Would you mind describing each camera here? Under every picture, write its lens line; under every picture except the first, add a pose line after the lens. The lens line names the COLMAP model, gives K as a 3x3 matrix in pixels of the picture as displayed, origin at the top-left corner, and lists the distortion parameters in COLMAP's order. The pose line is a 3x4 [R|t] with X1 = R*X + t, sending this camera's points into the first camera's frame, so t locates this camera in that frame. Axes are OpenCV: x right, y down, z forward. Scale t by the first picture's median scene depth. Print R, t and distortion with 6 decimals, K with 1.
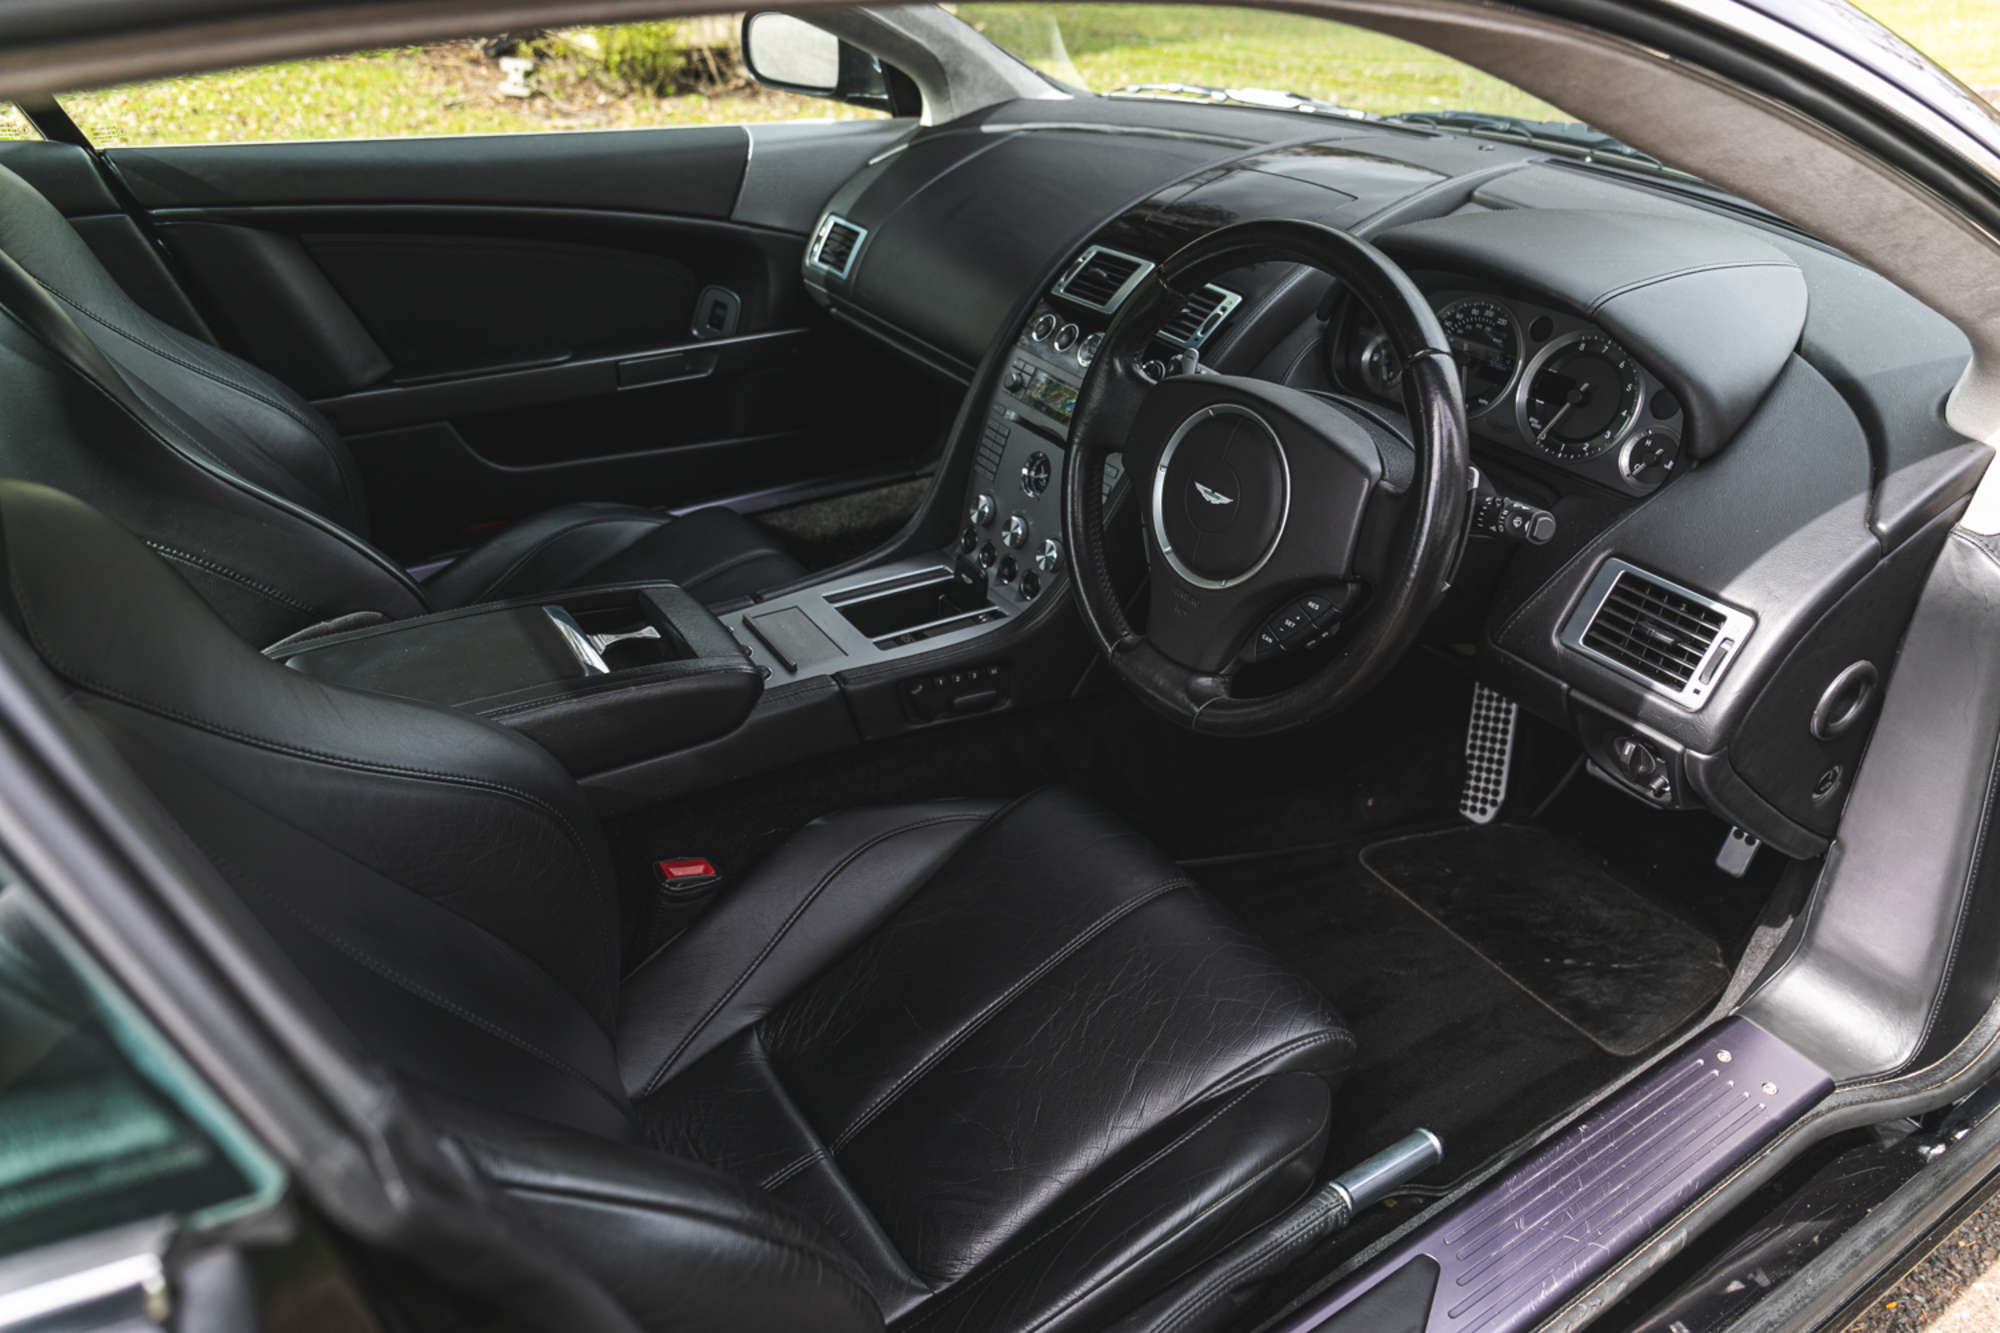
lens RADIAL K [[1313.6, 0, 1000.0], [0, 1313.6, 666.5], [0, 0, 1]] dist [-0.007157, -0.002680]
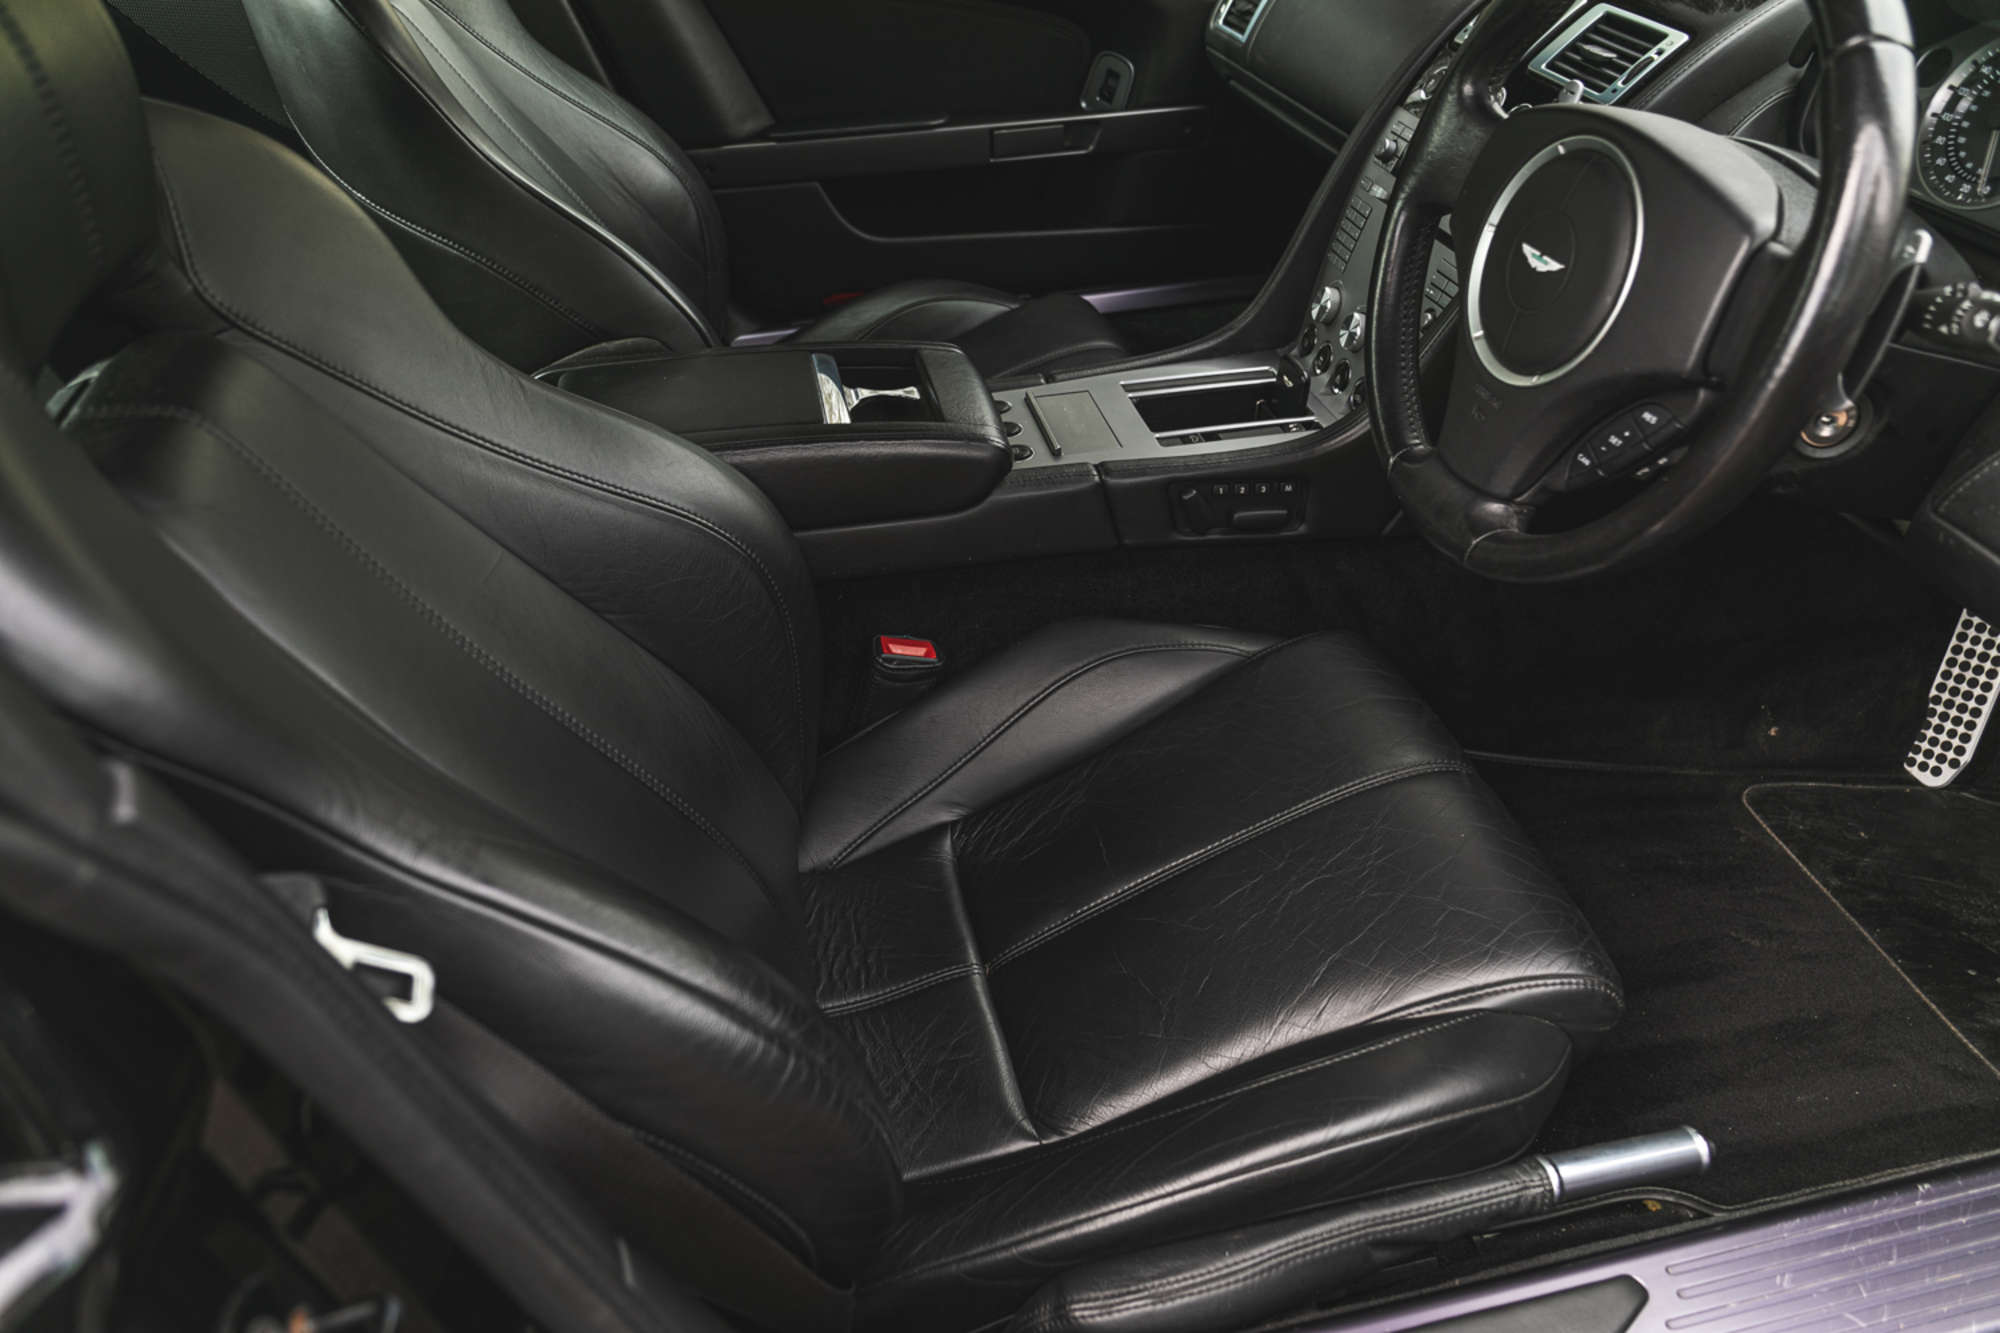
lens RADIAL K [[1317.5, 0, 1000.0], [0, 1317.5, 666.5], [0, 0, 1]] dist [-0.017219, -0.002028]
pose [[0.930026, 0.172350, -0.324573, 0.124059], [-0.137447, 0.982238, 0.127736, 0.035896], [0.340824, -0.074186, 0.937196, 0.132833]]
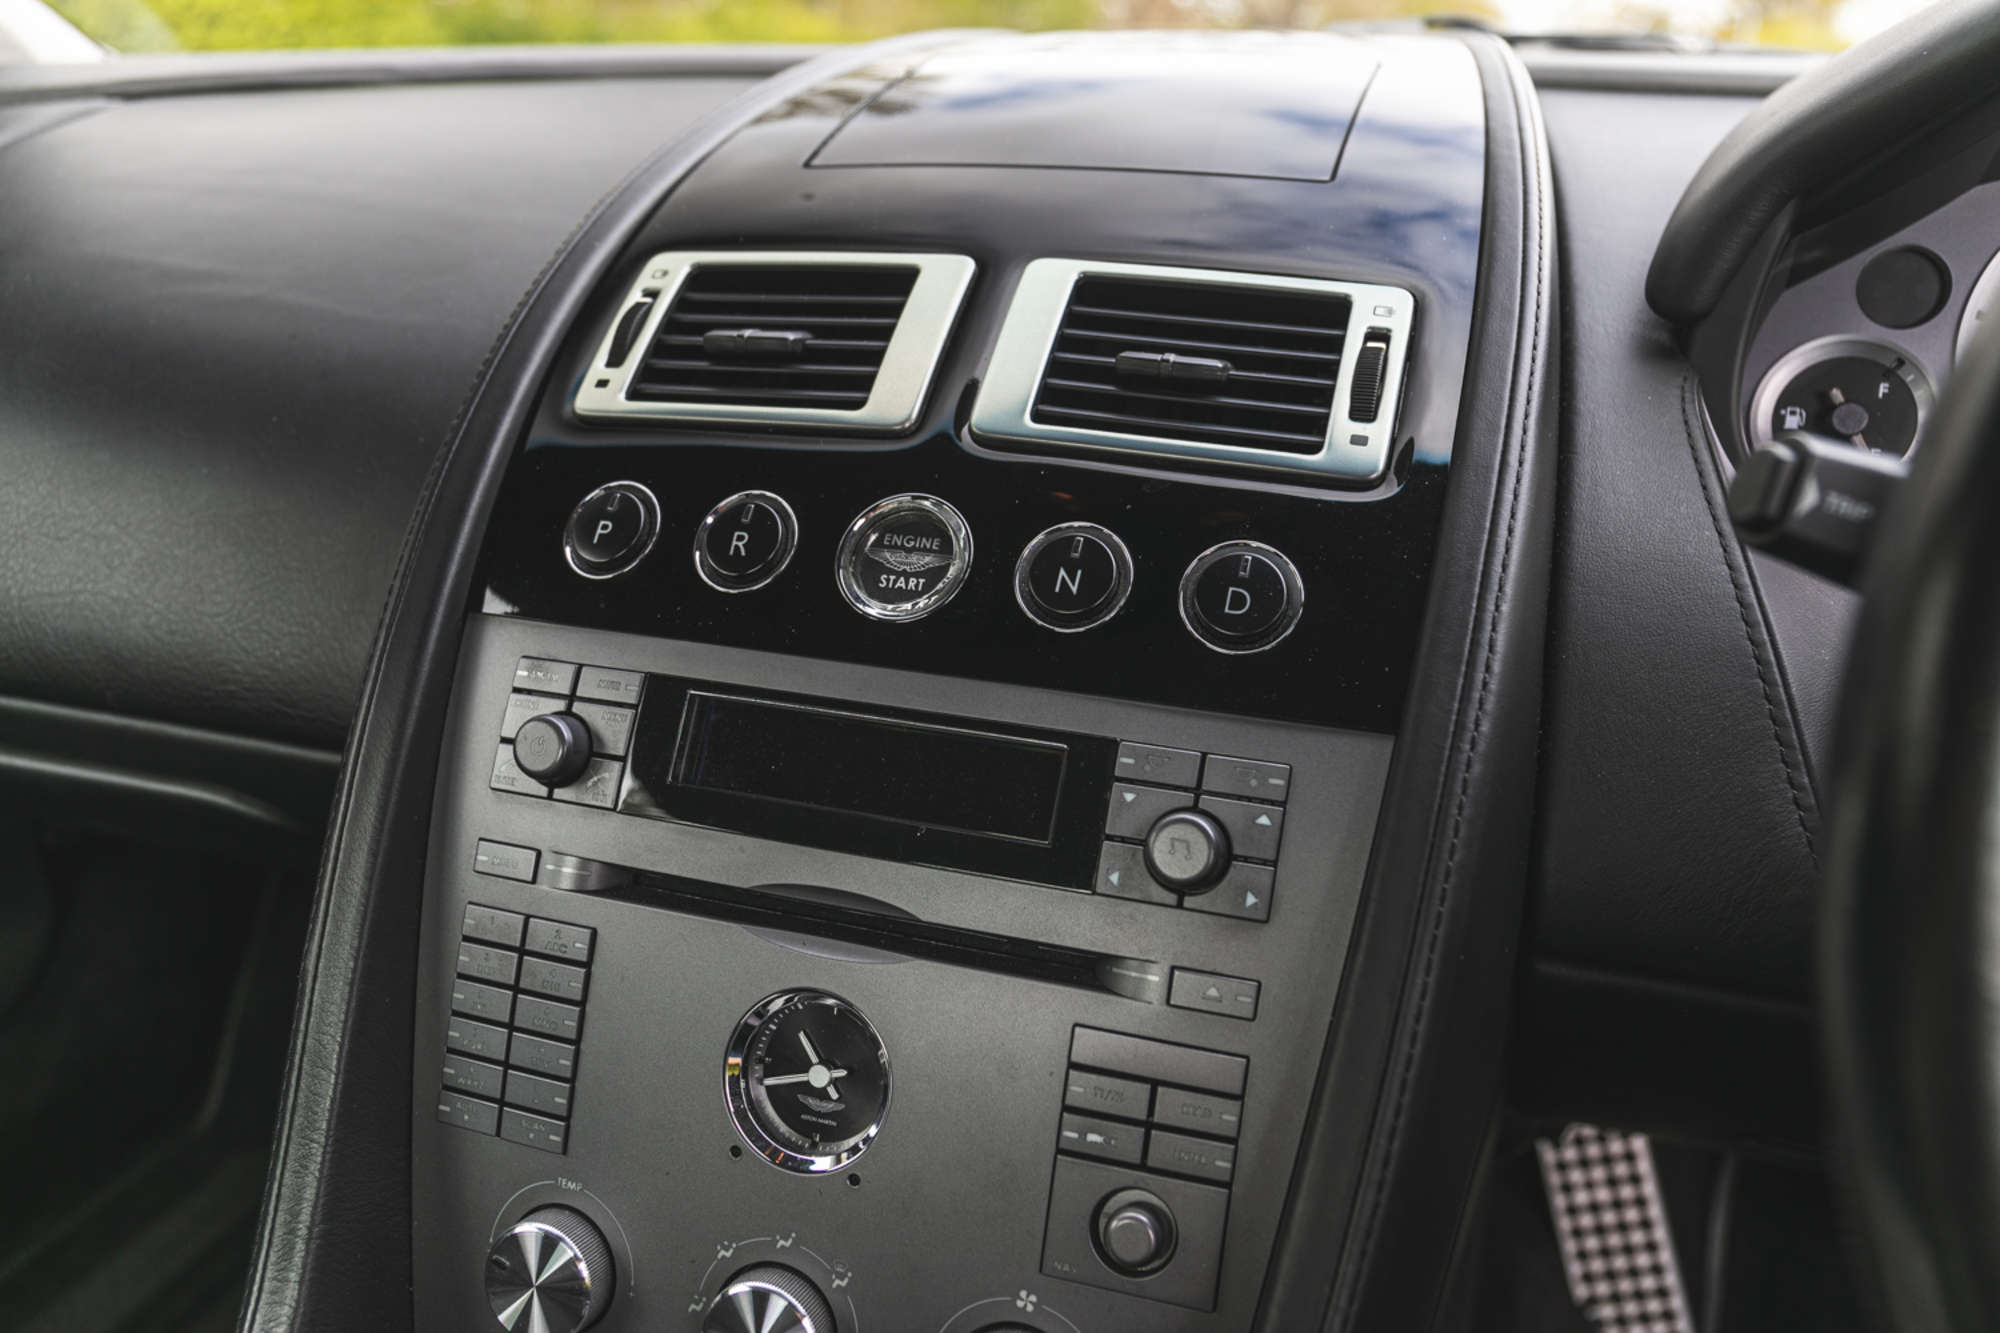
lens RADIAL K [[1556.0, 0, 1000.0], [0, 1556.0, 666.5], [0, 0, 1]] dist [0.003541, 0.003466]
pose [[0.776341, -0.192670, 0.600145, -0.116179], [0.311079, 0.945218, -0.098957, -0.199305], [-0.548201, 0.263517, 0.793747, 0.808565]]
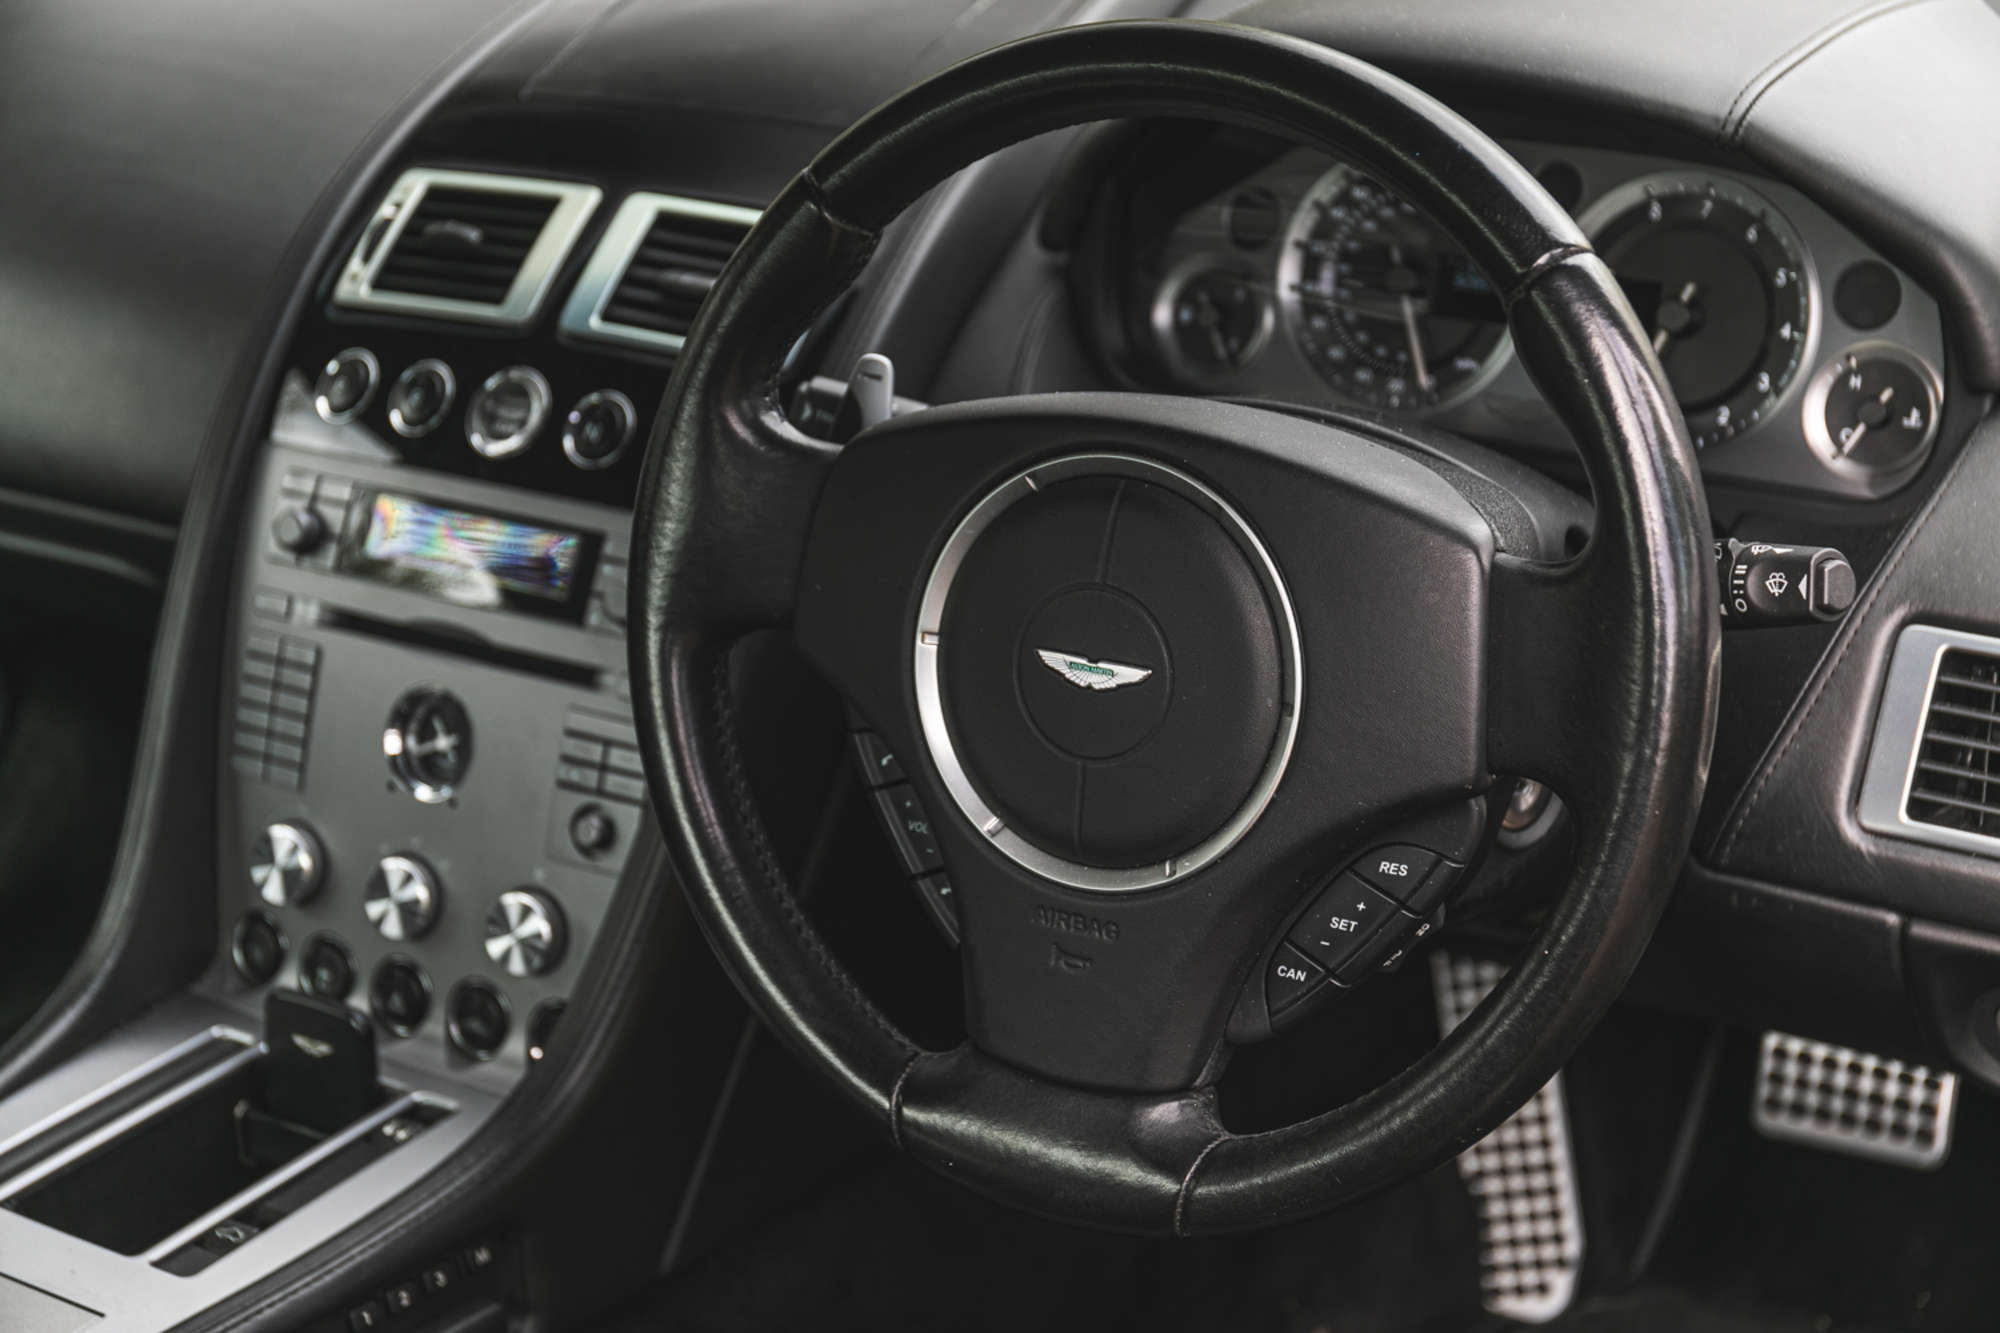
lens RADIAL K [[3285.3, 0, 1000.0], [0, 3285.3, 666.5], [0, 0, 1]] dist [-0.028362, -0.120297]
pose [[0.905976, -0.199053, 0.373610, -0.200482], [0.255233, 0.960947, -0.106944, -0.021457], [-0.337732, 0.192246, 0.921400, 0.036152]]
